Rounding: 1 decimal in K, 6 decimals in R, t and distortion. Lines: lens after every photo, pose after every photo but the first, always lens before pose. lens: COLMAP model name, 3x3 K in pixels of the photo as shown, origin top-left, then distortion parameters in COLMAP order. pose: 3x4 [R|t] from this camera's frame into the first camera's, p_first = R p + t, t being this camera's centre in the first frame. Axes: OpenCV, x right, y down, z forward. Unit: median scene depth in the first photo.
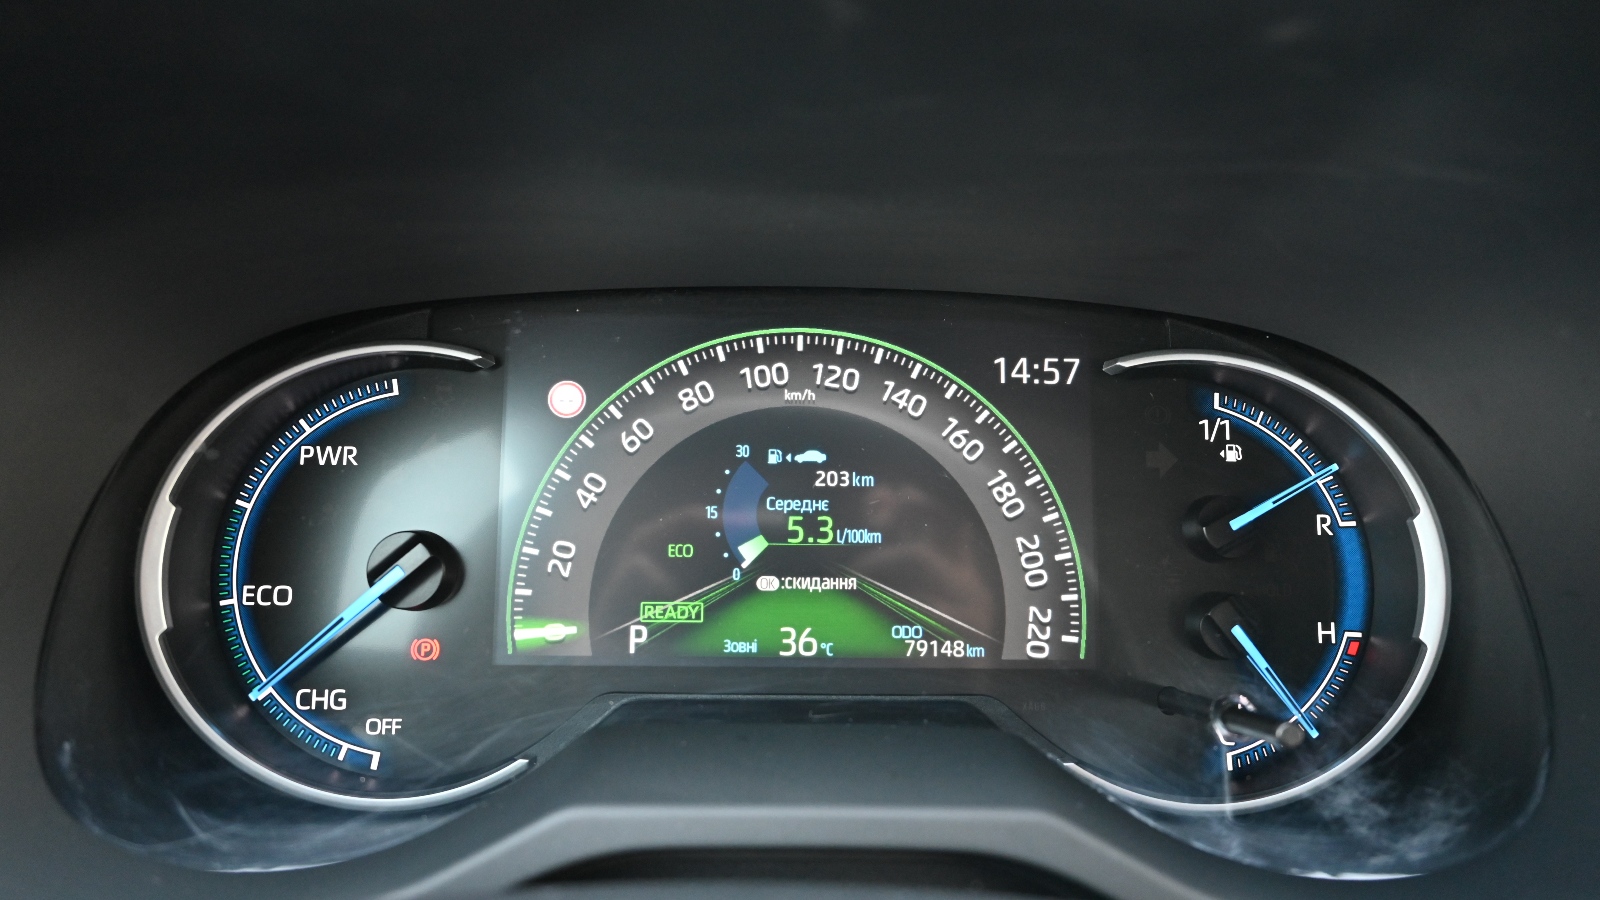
lens RADIAL K [[1116.8, 0, 800.0], [0, 1116.8, 450.0], [0, 0, 1]] dist [-0.002866, 0.001324]
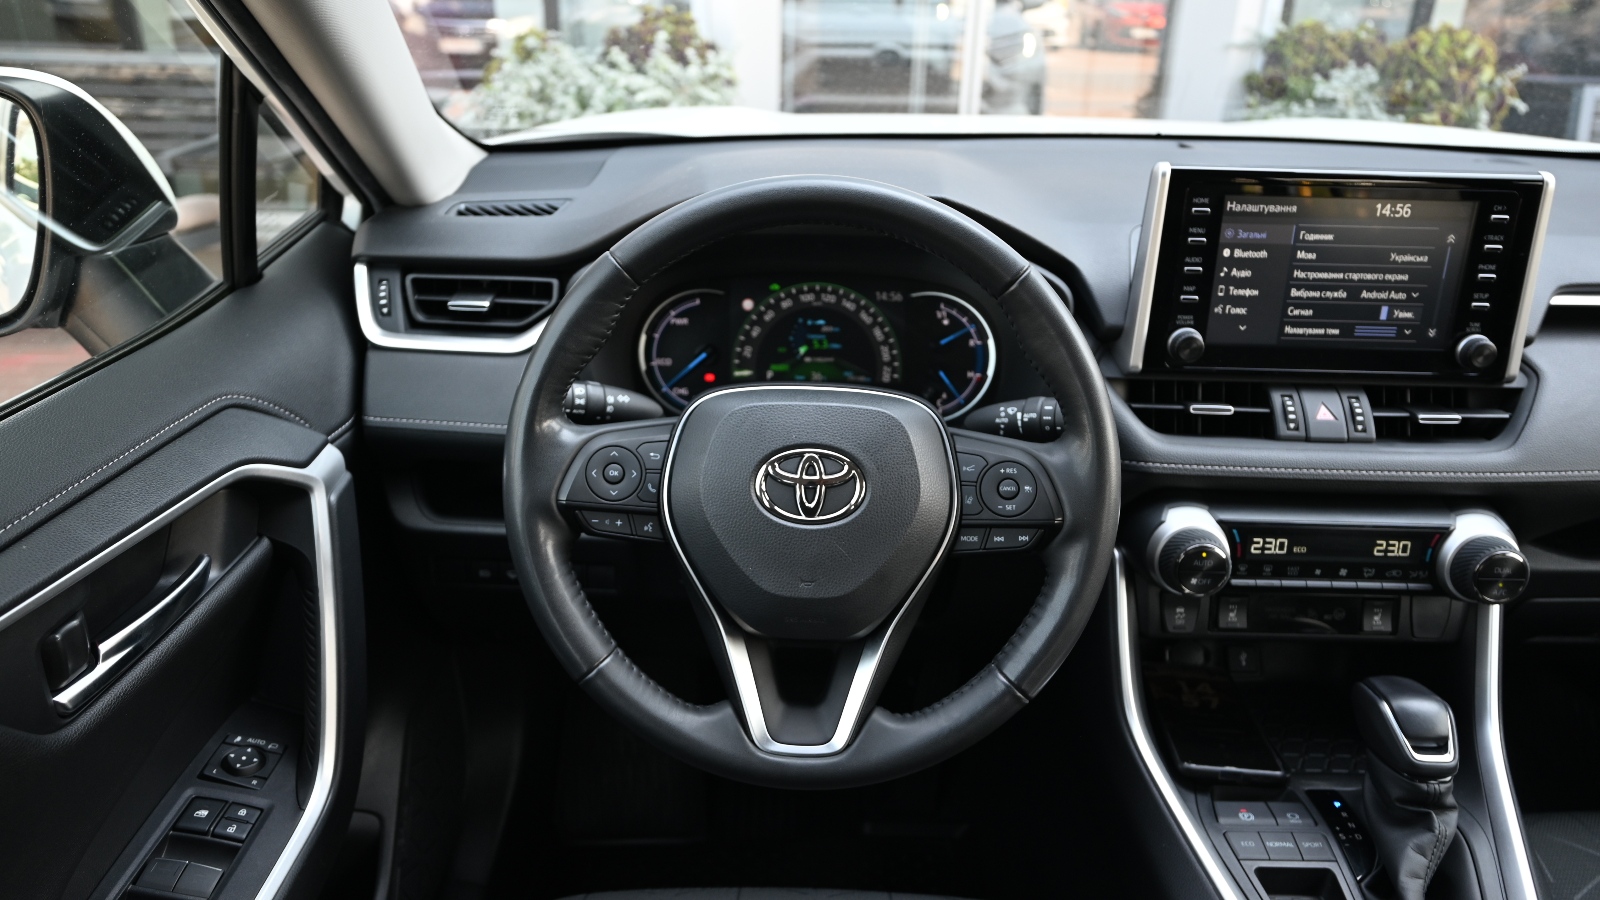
lens RADIAL K [[1116.8, 0, 800.0], [0, 1116.8, 450.0], [0, 0, 1]] dist [-0.002866, 0.001324]
pose [[0.999723, 0.006285, -0.022680, 0.026610], [-0.003514, 0.992741, 0.120218, -0.016245], [0.023271, -0.120105, 0.992488, -2.393439]]
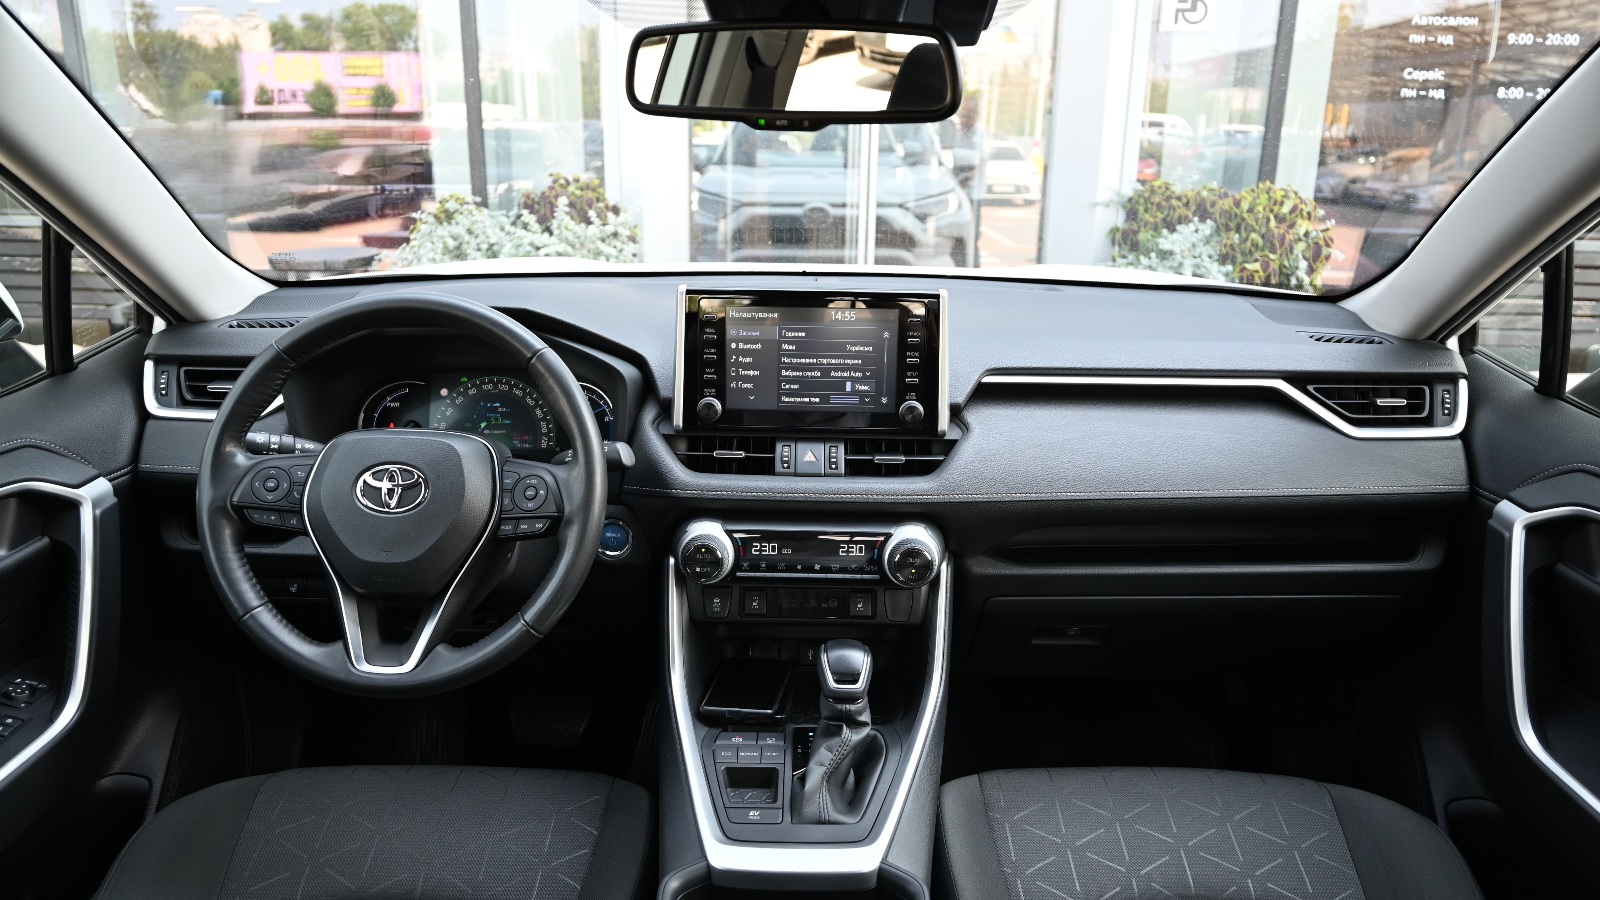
lens RADIAL K [[1162.7, 0, 800.0], [0, 1162.7, 450.0], [0, 0, 1]] dist [-0.001931, -0.000699]
pose [[0.999502, -0.002602, -0.031437, 1.407440], [0.001977, 0.999800, -0.019917, 0.290559], [0.031482, 0.019845, 0.999307, -3.739610]]
